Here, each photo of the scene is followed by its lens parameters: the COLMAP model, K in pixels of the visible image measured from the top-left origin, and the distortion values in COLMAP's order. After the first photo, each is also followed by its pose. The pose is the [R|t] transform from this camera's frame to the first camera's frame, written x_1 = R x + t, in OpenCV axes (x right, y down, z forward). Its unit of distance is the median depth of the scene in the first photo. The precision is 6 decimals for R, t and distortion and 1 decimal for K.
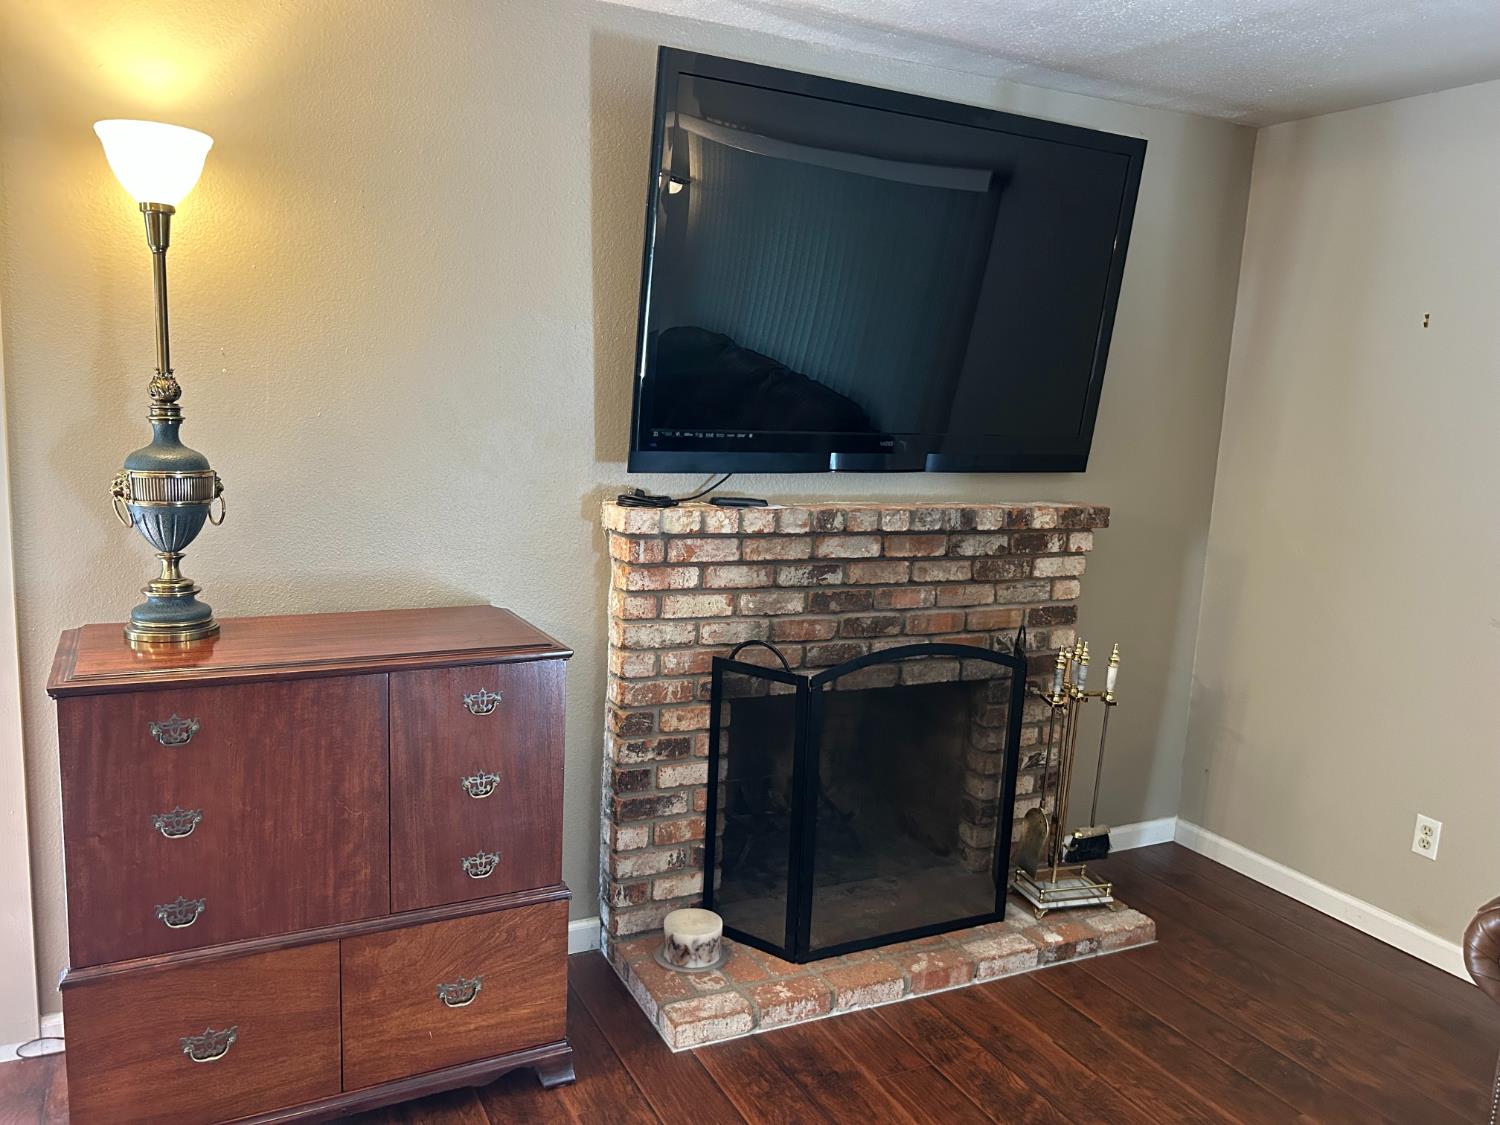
lens RADIAL K [[1157.7, 0, 746.6], [0, 1157.7, 581.5], [0, 0, 1]] dist [0.169124, -0.254319]
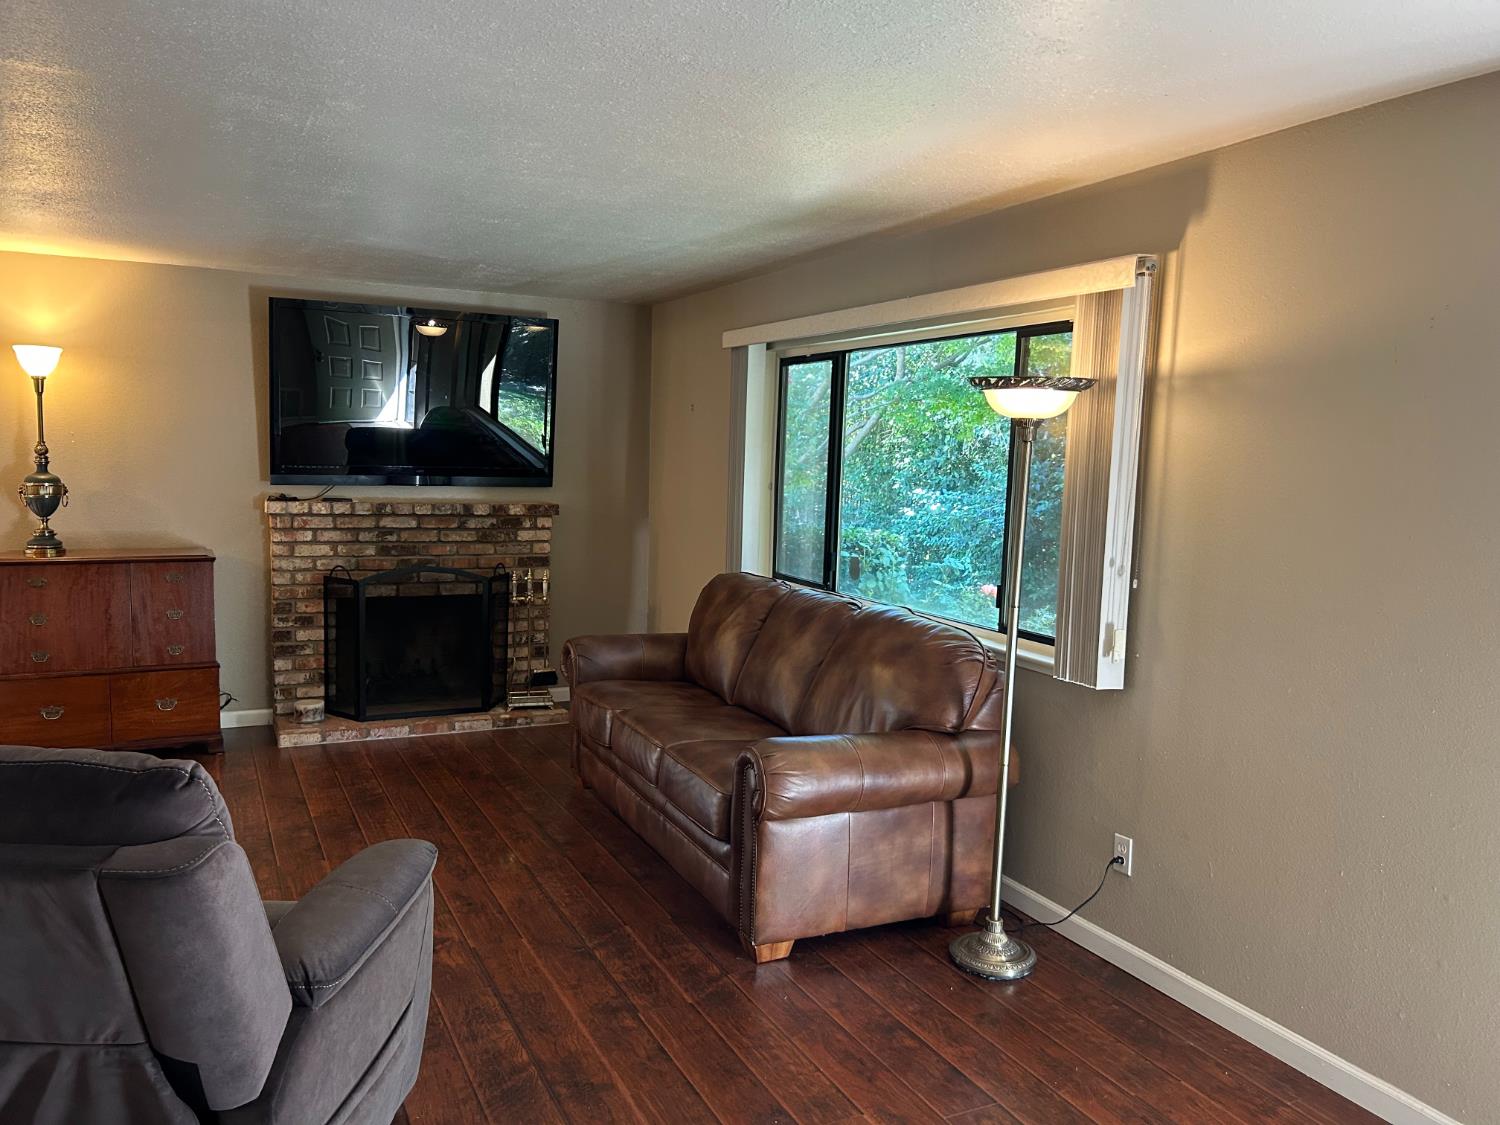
lens RADIAL K [[1147.7, 0, 738.6], [0, 1147.7, 572.7], [0, 0, 1]] dist [0.076092, -0.087452]
pose [[0.999602, -0.018880, -0.020979, 0.744756], [0.017539, 0.997899, -0.062376, 0.199850], [0.022113, 0.061983, 0.997832, -1.013451]]
